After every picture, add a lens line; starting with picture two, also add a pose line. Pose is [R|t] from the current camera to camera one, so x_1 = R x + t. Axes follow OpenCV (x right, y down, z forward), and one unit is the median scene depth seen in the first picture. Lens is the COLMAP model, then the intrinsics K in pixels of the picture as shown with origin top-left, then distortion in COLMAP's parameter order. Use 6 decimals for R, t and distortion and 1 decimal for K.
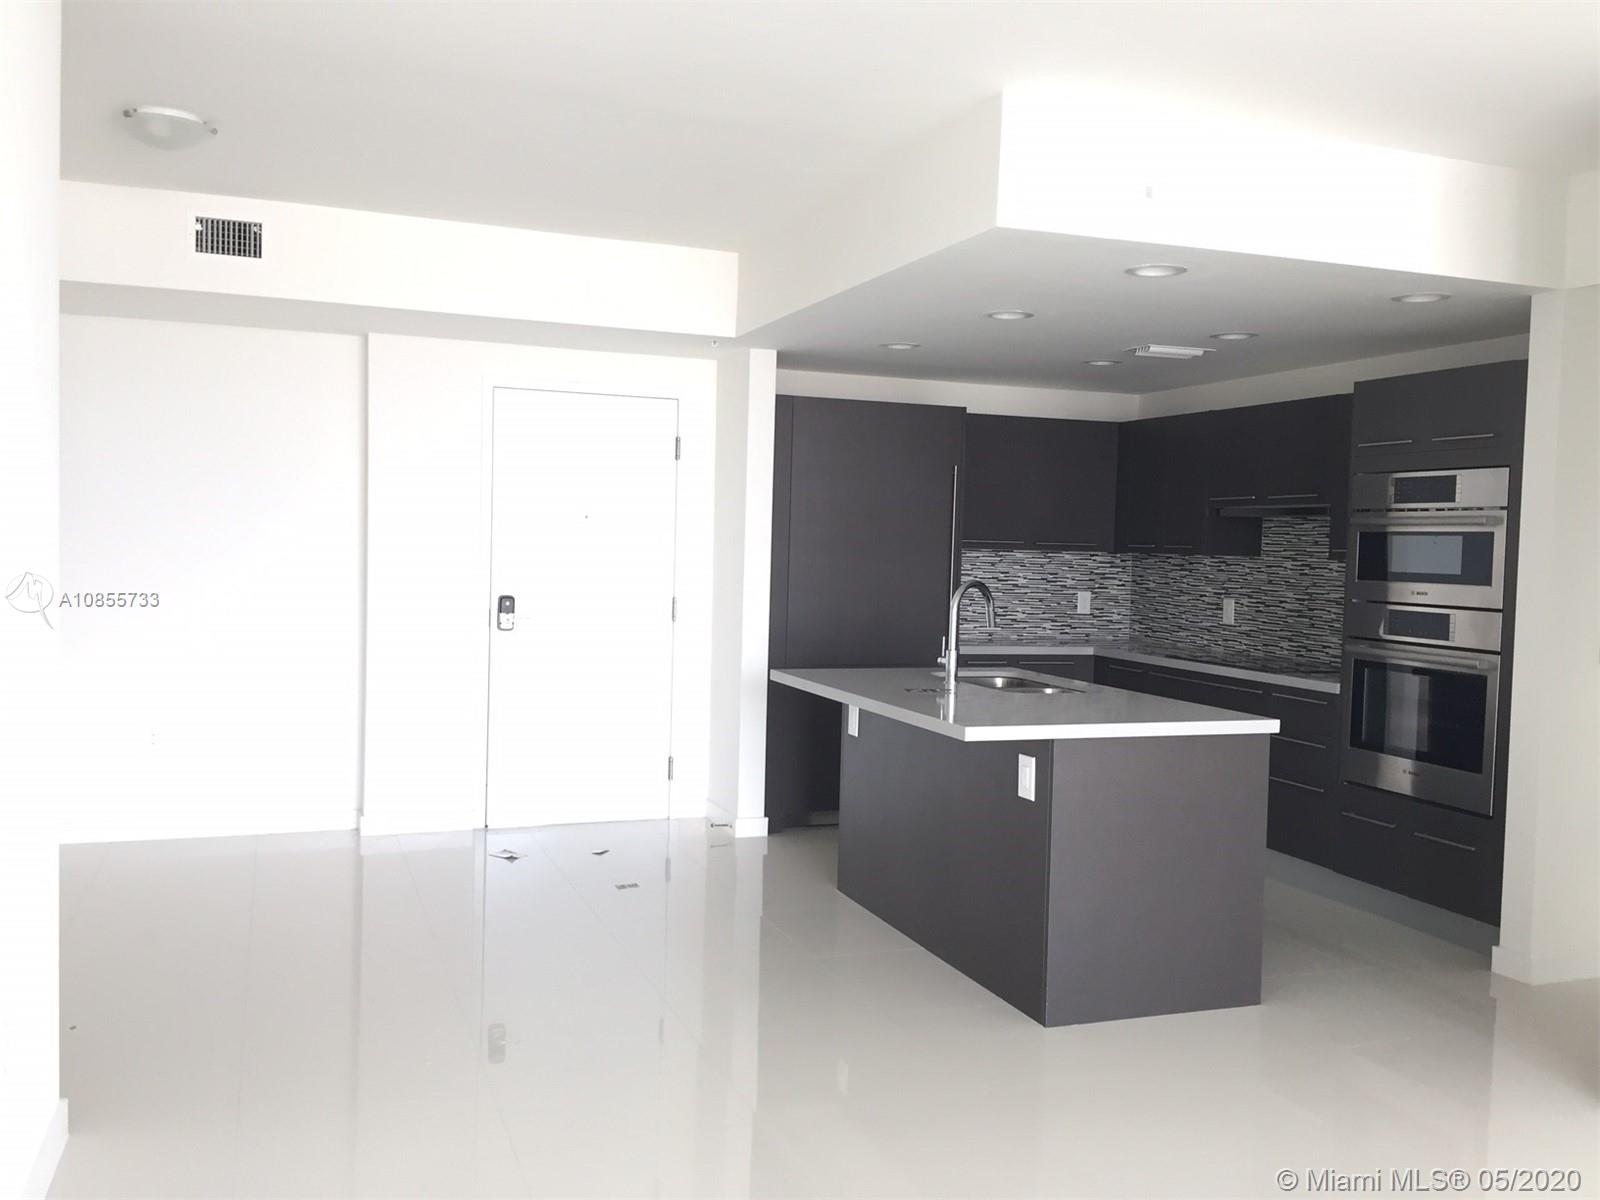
lens RADIAL K [[1359.6, 0, 797.0], [0, 1359.6, 602.8], [0, 0, 1]] dist [0.065451, -0.008026]
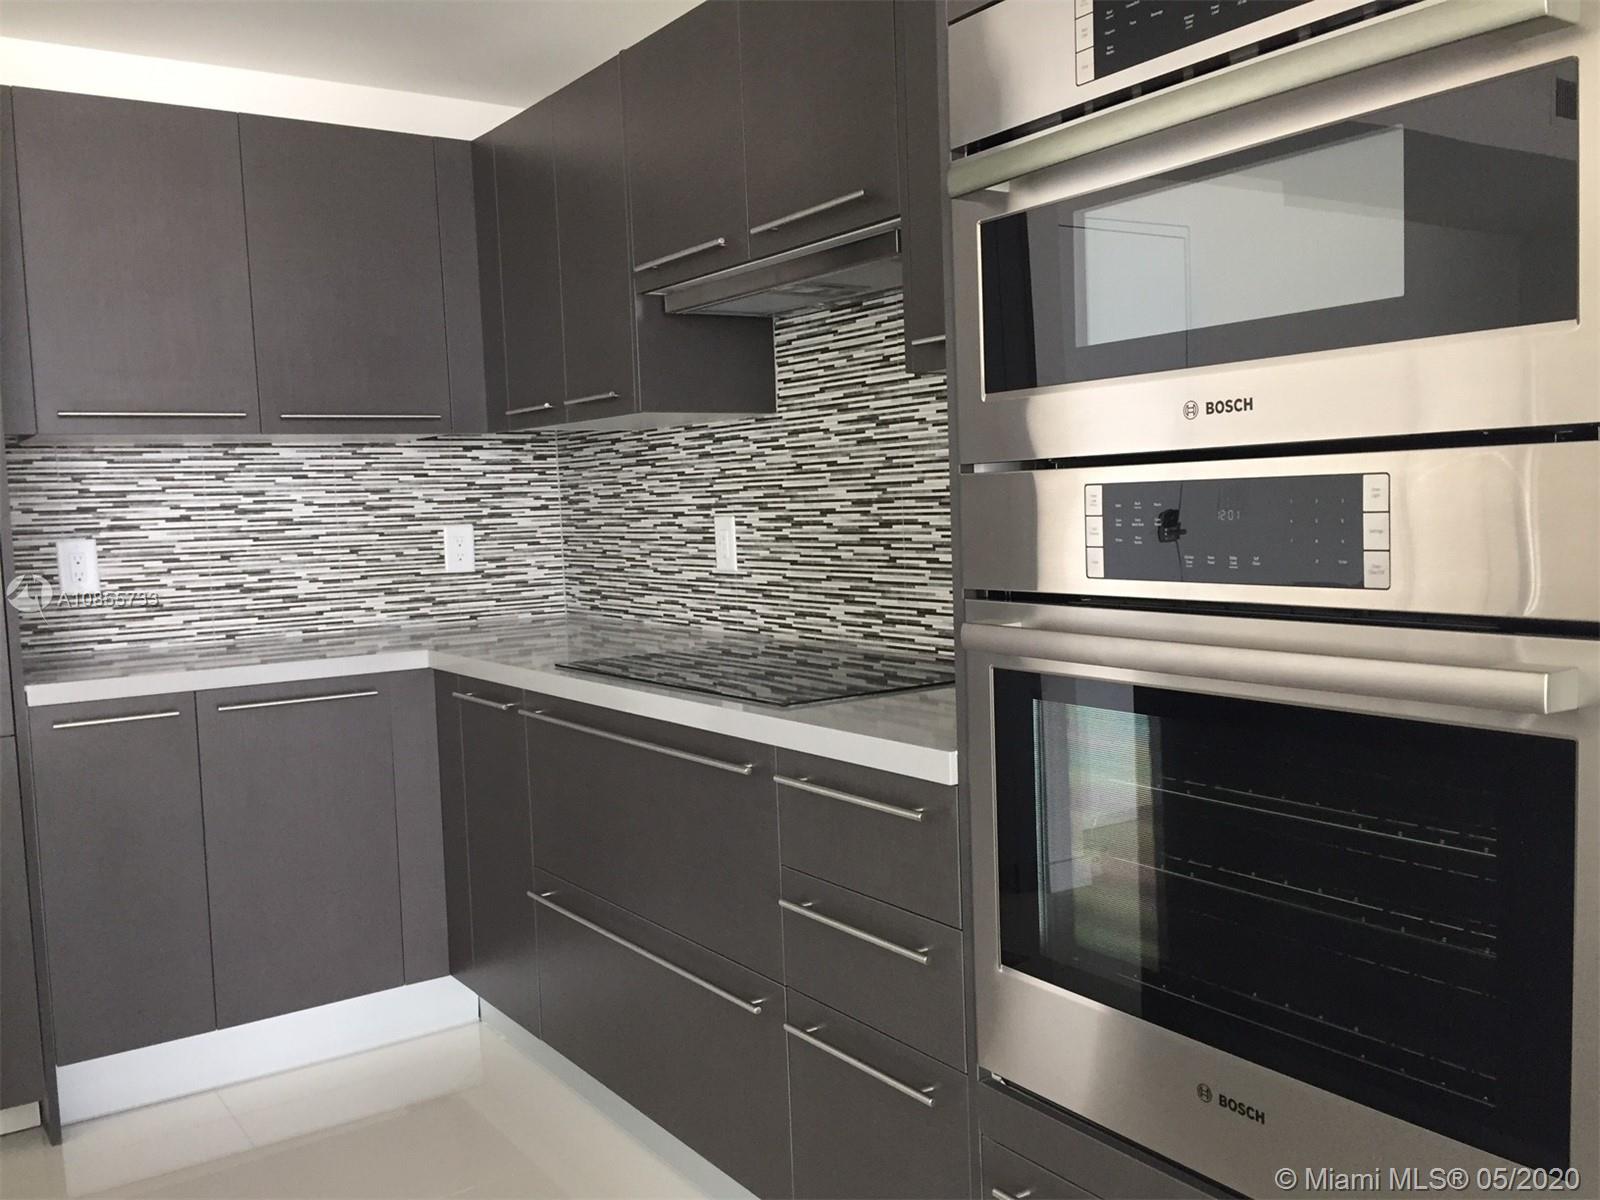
lens RADIAL K [[1359.6, 0, 799.6], [0, 1359.6, 598.7], [0, 0, 1]] dist [0.065451, -0.008026]
pose [[0.965329, -0.082572, 0.247632, 0.227683], [0.075703, 0.996438, 0.037148, 0.009443], [-0.249817, -0.017114, 0.968142, 0.563502]]
